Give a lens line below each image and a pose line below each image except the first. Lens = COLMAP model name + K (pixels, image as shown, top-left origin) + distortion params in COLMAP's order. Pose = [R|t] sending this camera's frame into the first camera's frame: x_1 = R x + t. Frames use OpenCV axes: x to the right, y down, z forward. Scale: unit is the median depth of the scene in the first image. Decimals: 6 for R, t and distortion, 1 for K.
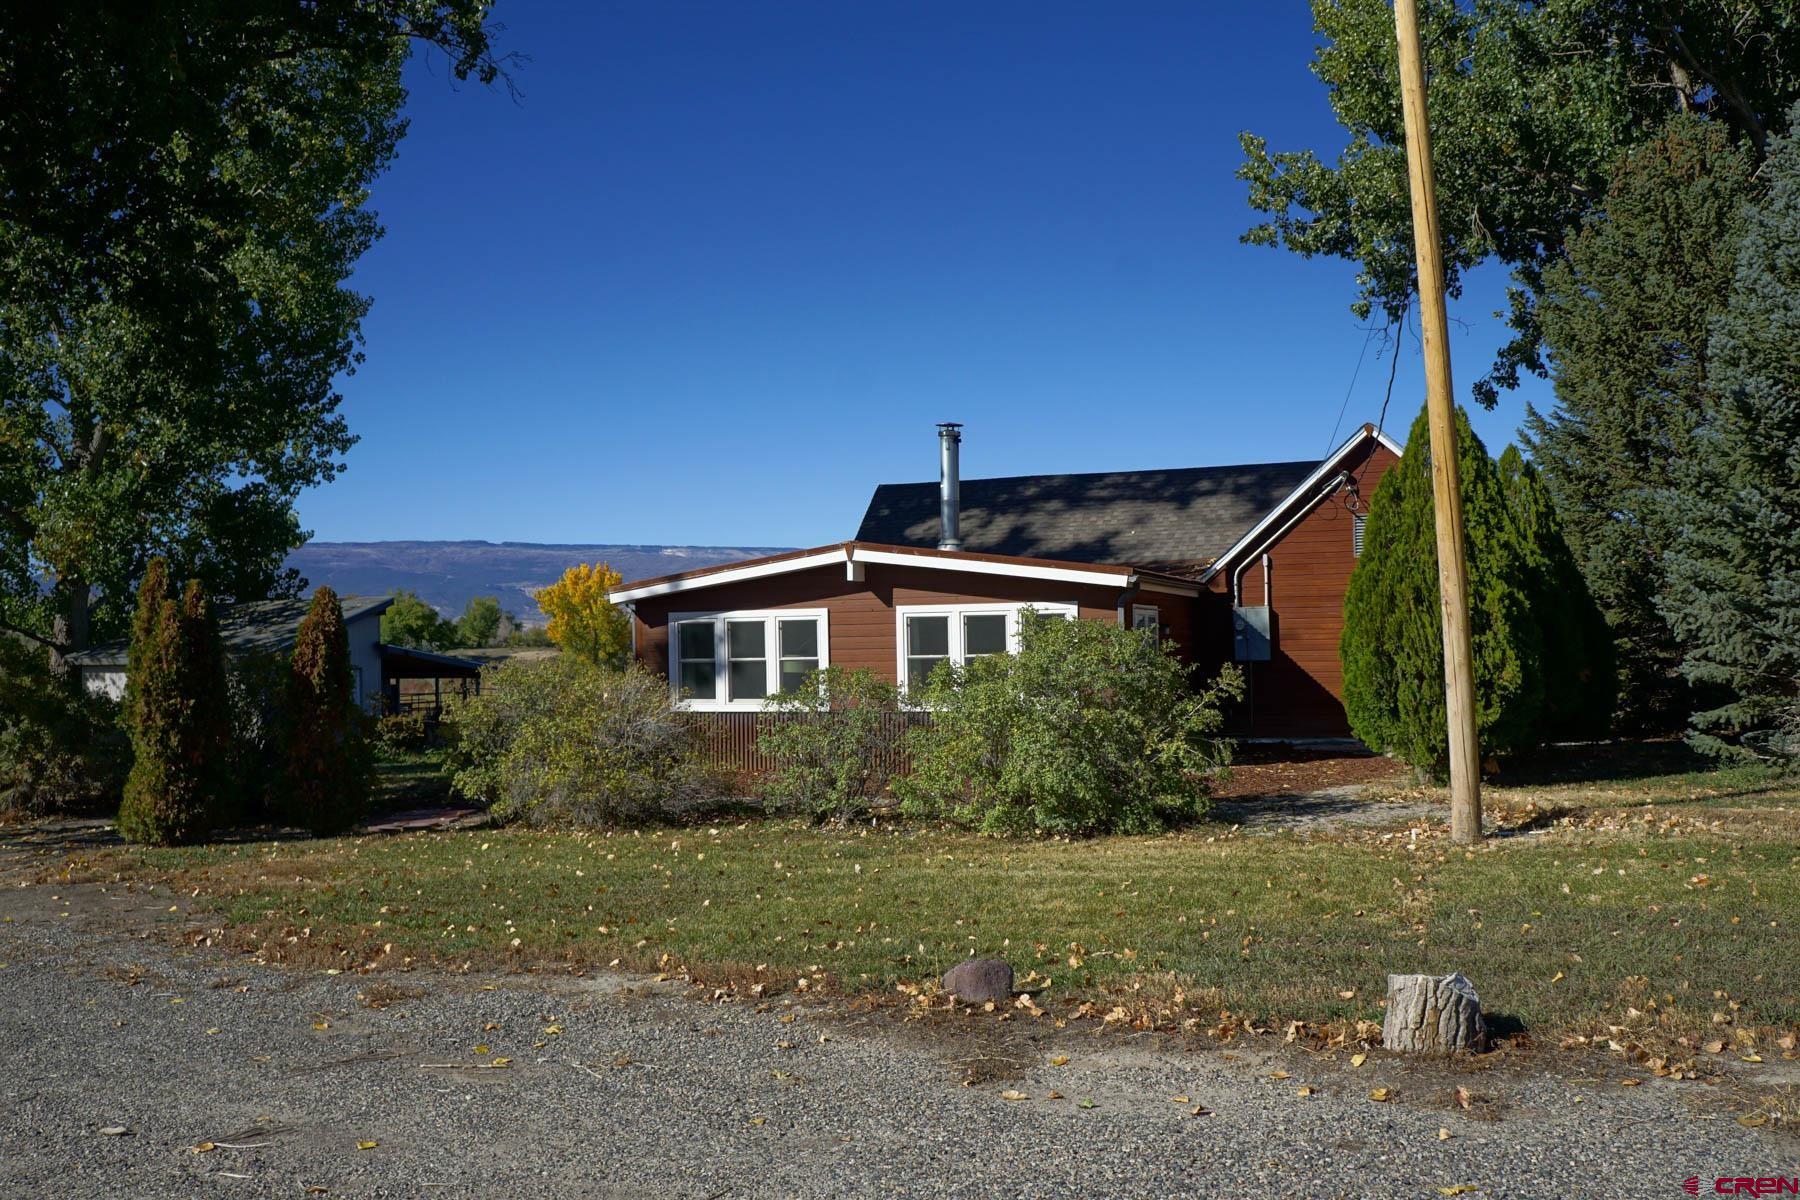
lens RADIAL K [[1600.1, 0, 897.0], [0, 1600.1, 602.1], [0, 0, 1]] dist [-0.117657, -0.002488]
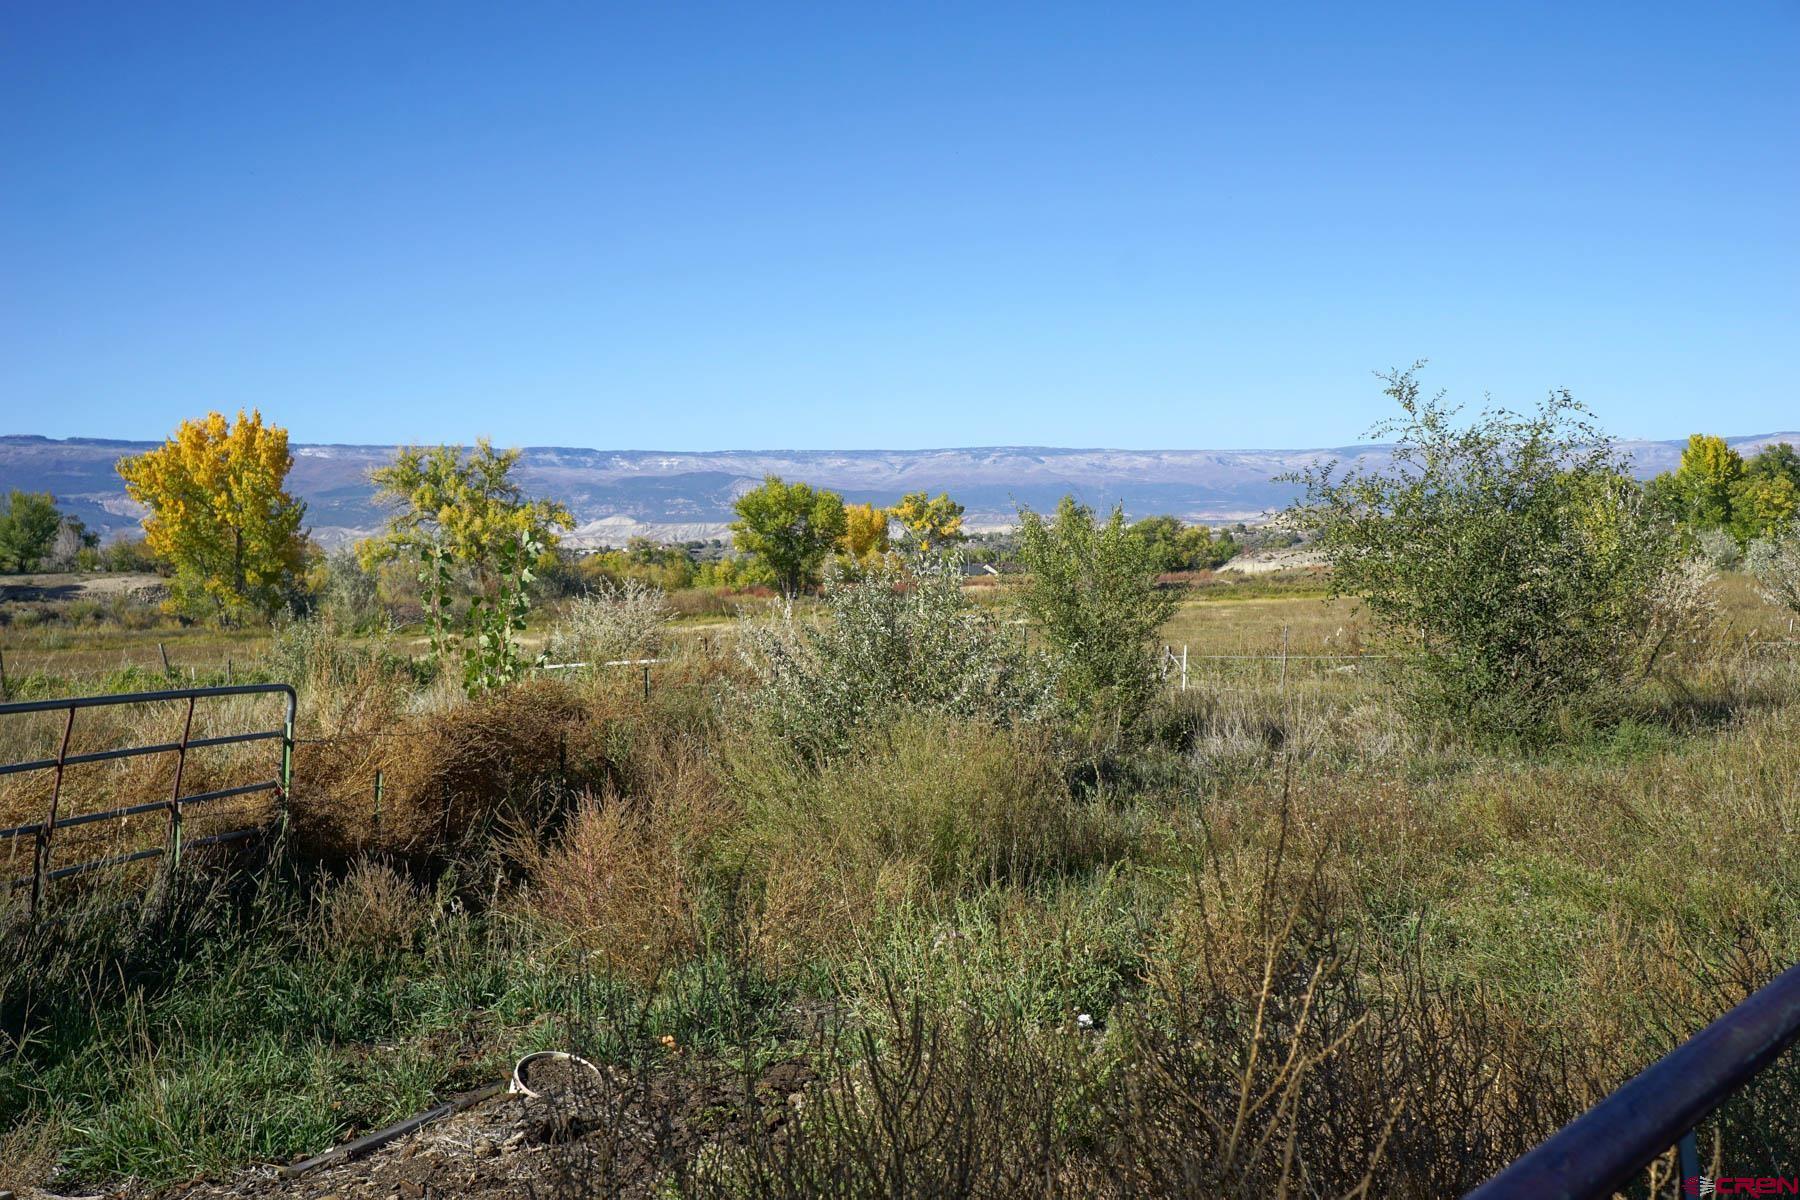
lens RADIAL K [[1927.1, 0, 899.8], [0, 1927.1, 595.7], [0, 0, 1]] dist [0.012579, 0.000000]
pose [[0.987057, -0.010676, 0.160012, -0.053458], [0.004644, 0.999266, 0.038022, 0.011385], [-0.160300, -0.036787, 0.986383, 0.231198]]
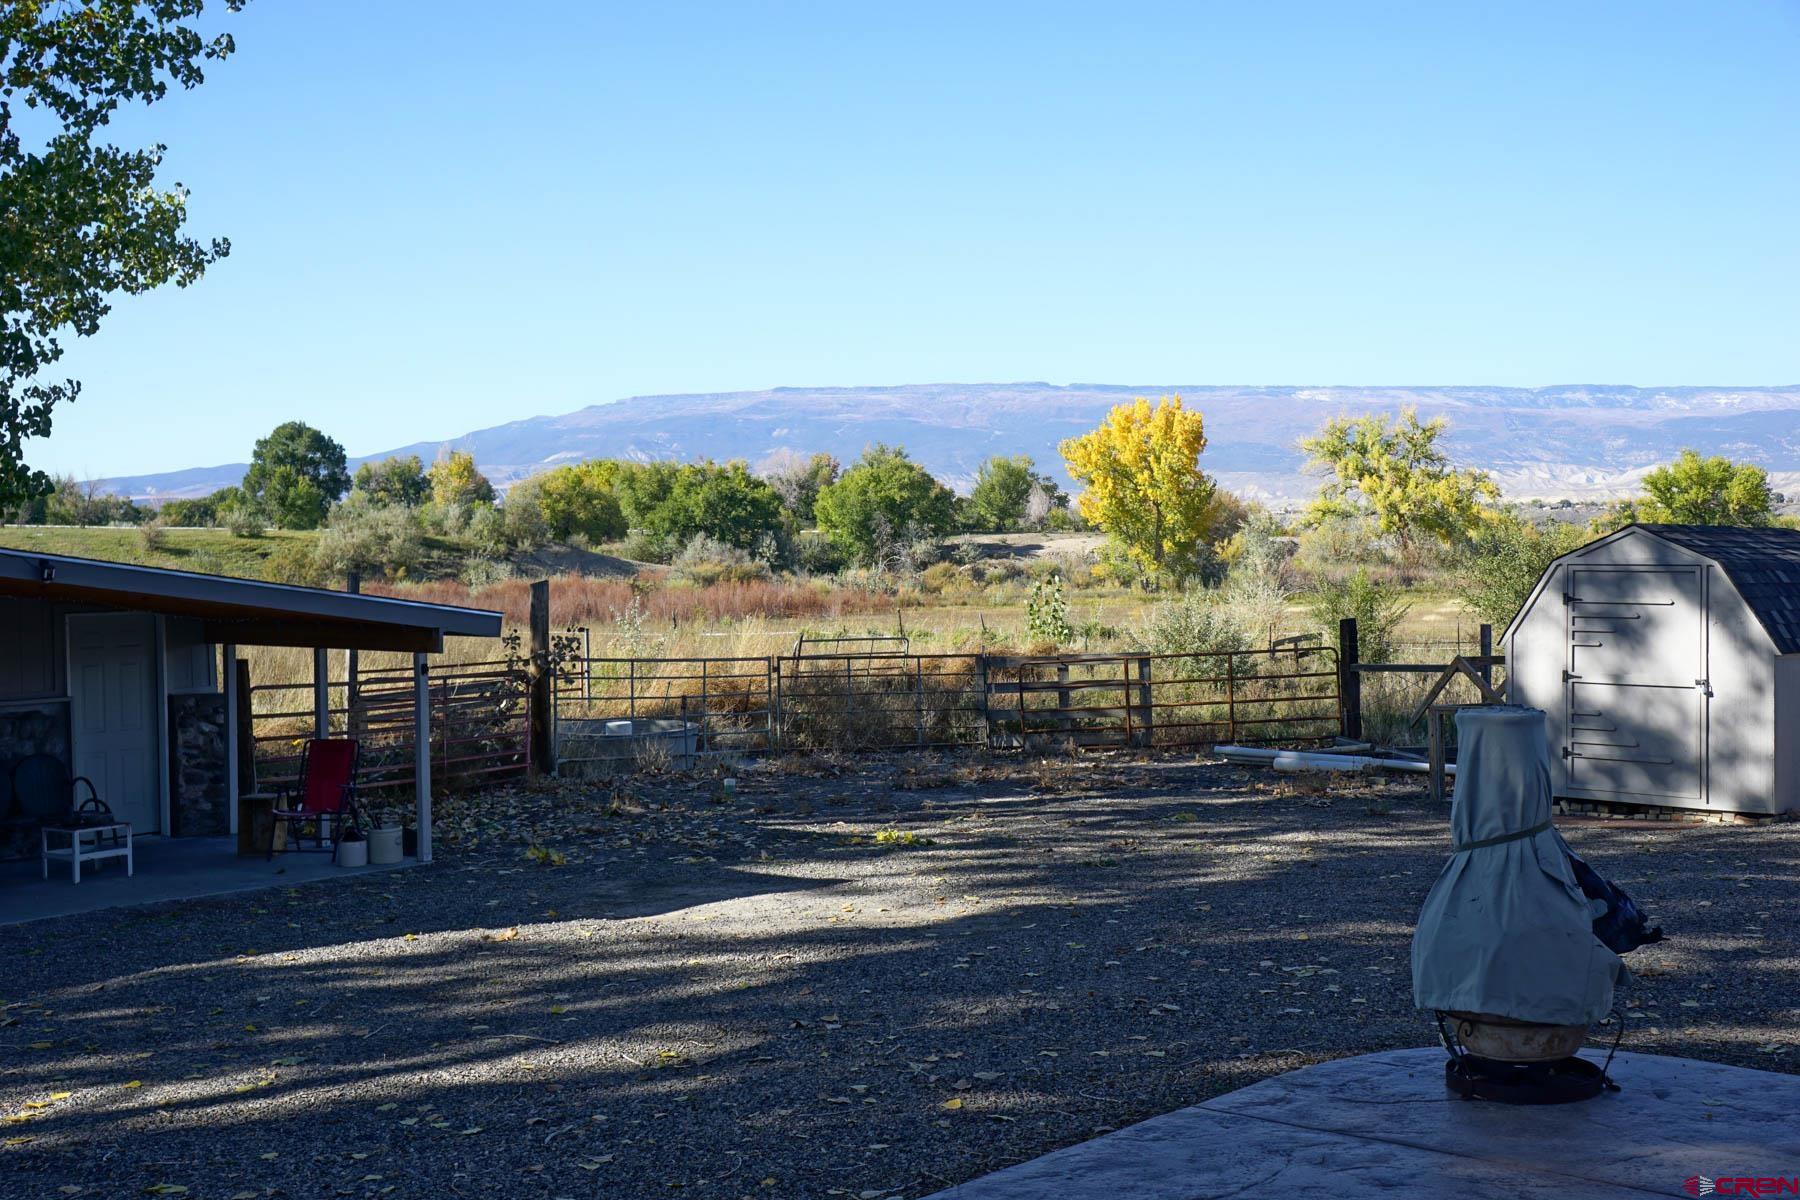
lens RADIAL K [[2204.8, 0, 906.2], [0, 2204.8, 600.5], [0, 0, 1]] dist [0.078030, 0.000000]
pose [[0.948460, 0.017844, -0.316394, -0.008445], [0.001015, 0.998237, 0.059343, 0.002559], [0.316895, -0.056606, 0.946770, 0.120260]]
